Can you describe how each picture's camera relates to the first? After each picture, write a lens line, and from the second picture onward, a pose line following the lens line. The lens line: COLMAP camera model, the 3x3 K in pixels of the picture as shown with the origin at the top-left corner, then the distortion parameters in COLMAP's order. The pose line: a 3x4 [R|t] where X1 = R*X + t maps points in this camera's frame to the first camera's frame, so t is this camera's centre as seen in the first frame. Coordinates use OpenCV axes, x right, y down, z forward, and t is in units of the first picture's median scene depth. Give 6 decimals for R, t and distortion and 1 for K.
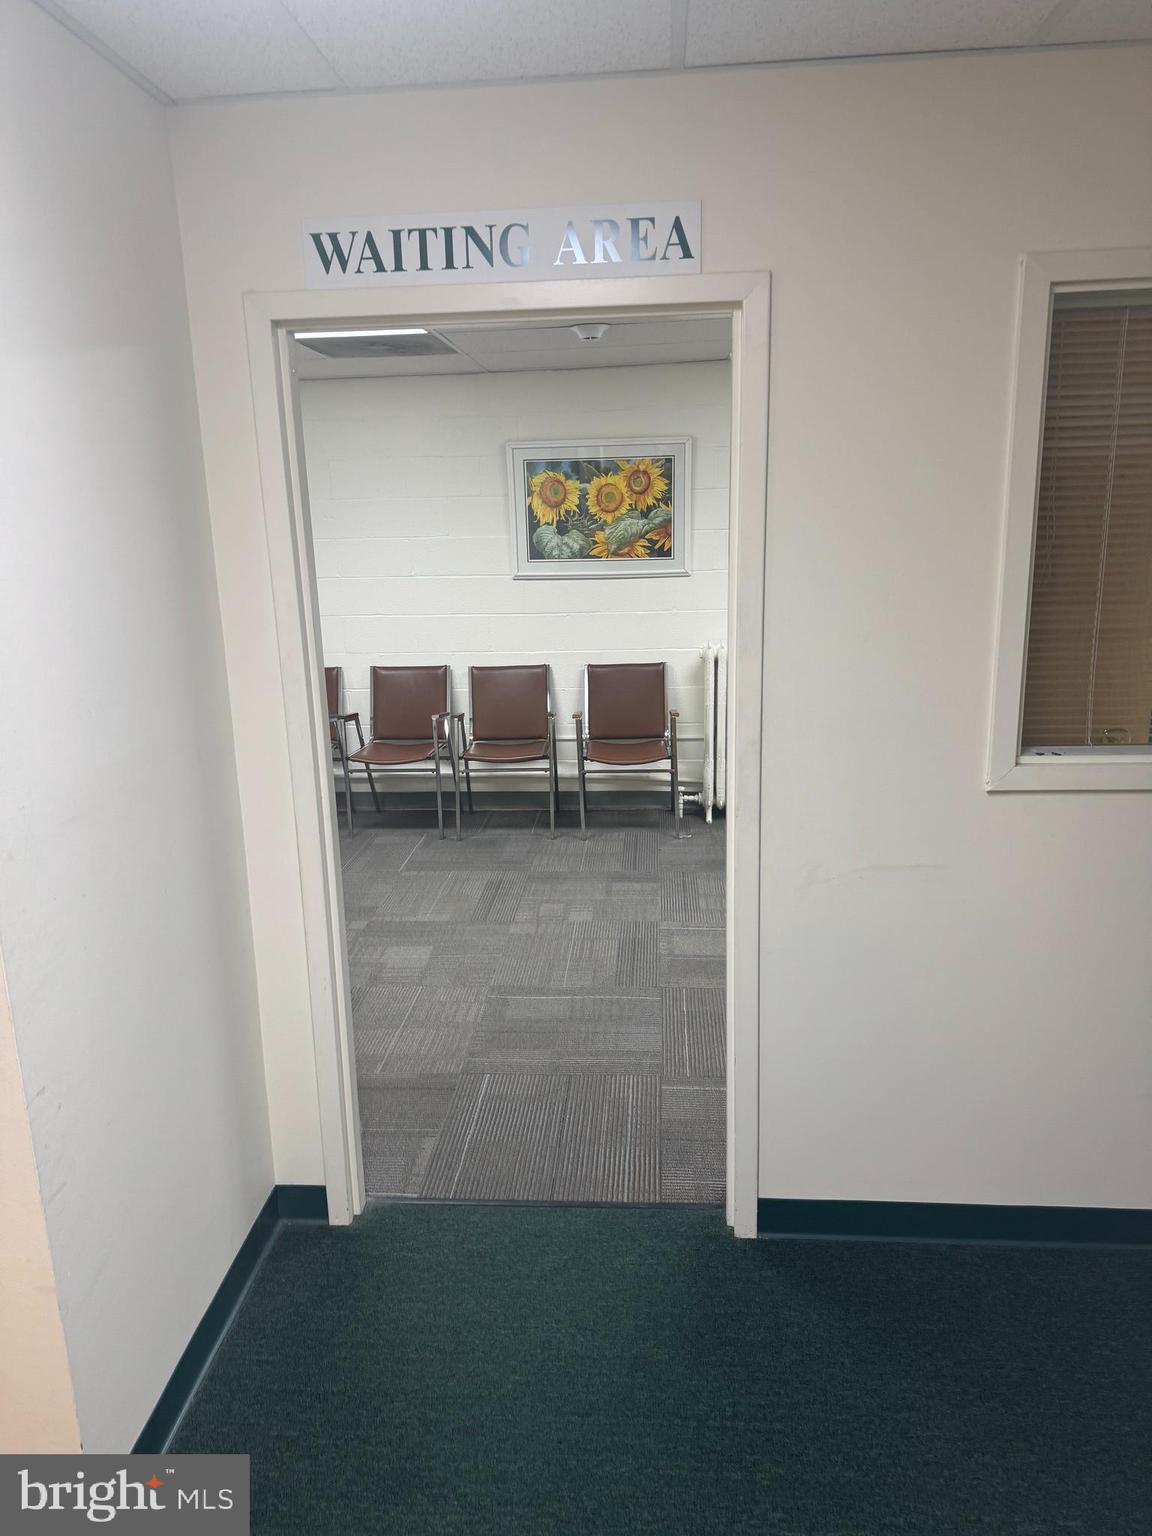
lens RADIAL K [[1064.8, 0, 578.8], [0, 1064.8, 770.8], [0, 0, 1]] dist [0.045154, -0.056126]
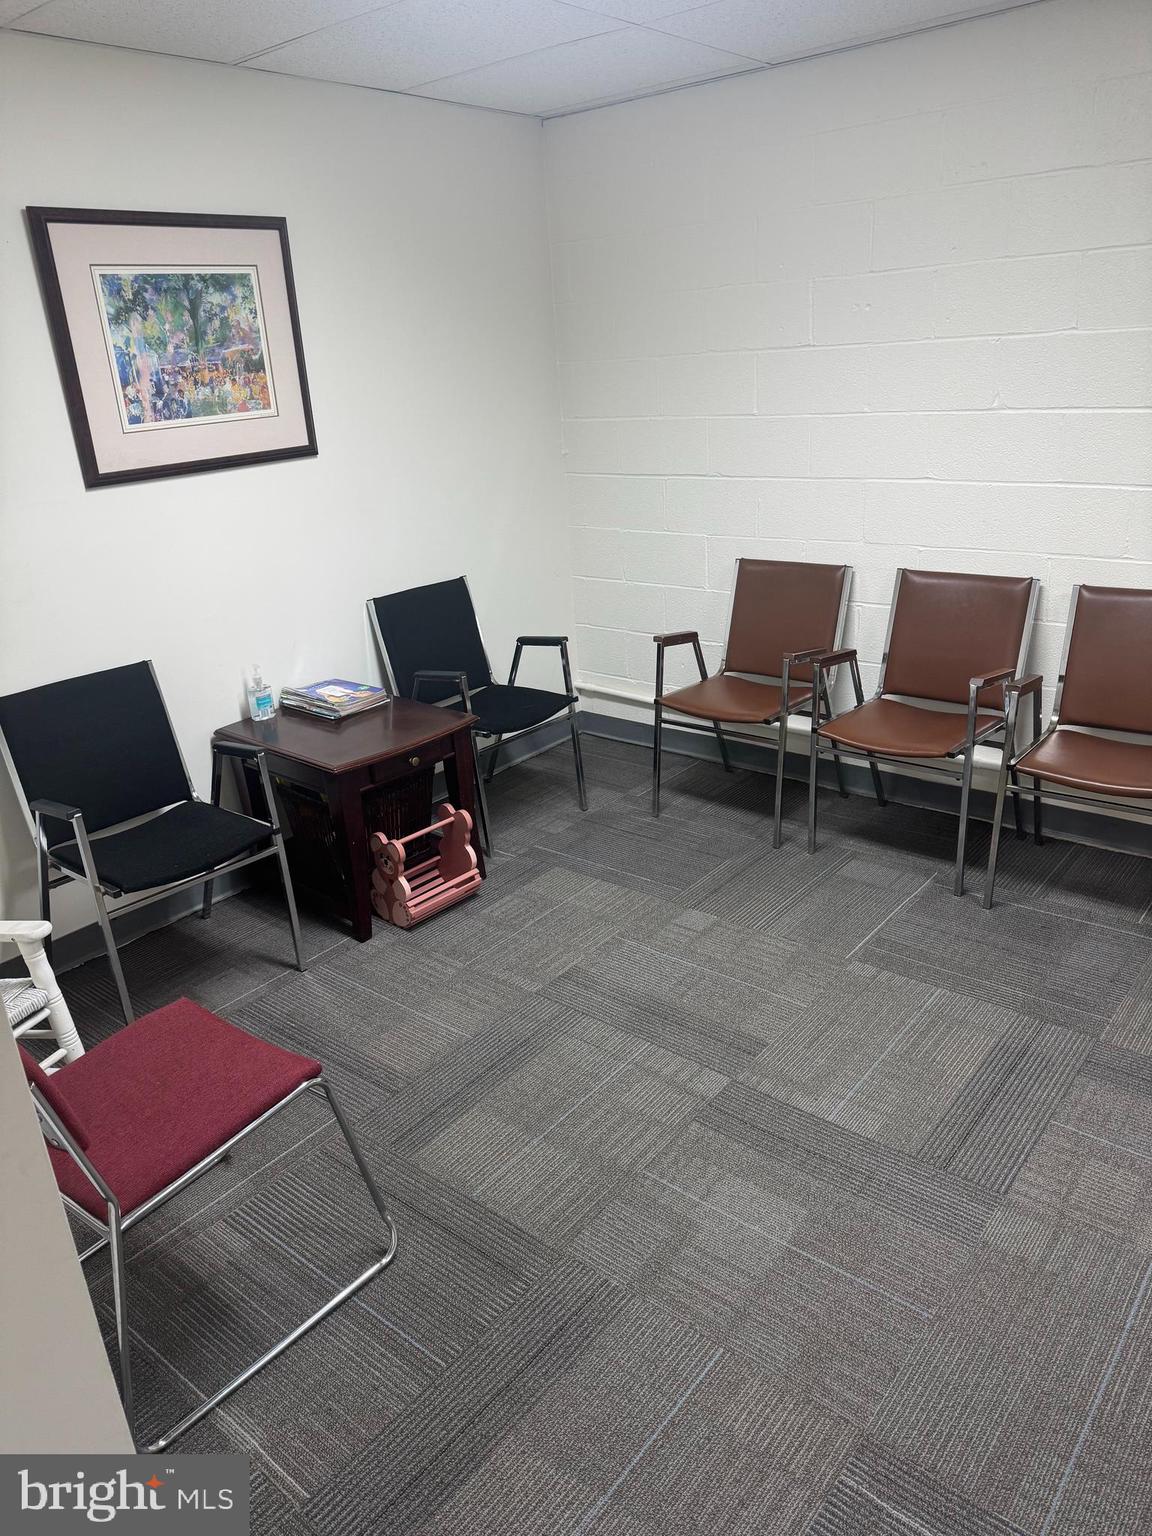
lens RADIAL K [[1064.8, 0, 566.7], [0, 1064.8, 770.0], [0, 0, 1]] dist [0.045154, -0.056126]
pose [[0.809118, 0.190694, -0.555845, 0.007231], [-0.096707, 0.976197, 0.194134, -0.091068], [0.579634, -0.103323, 0.808300, 0.424722]]
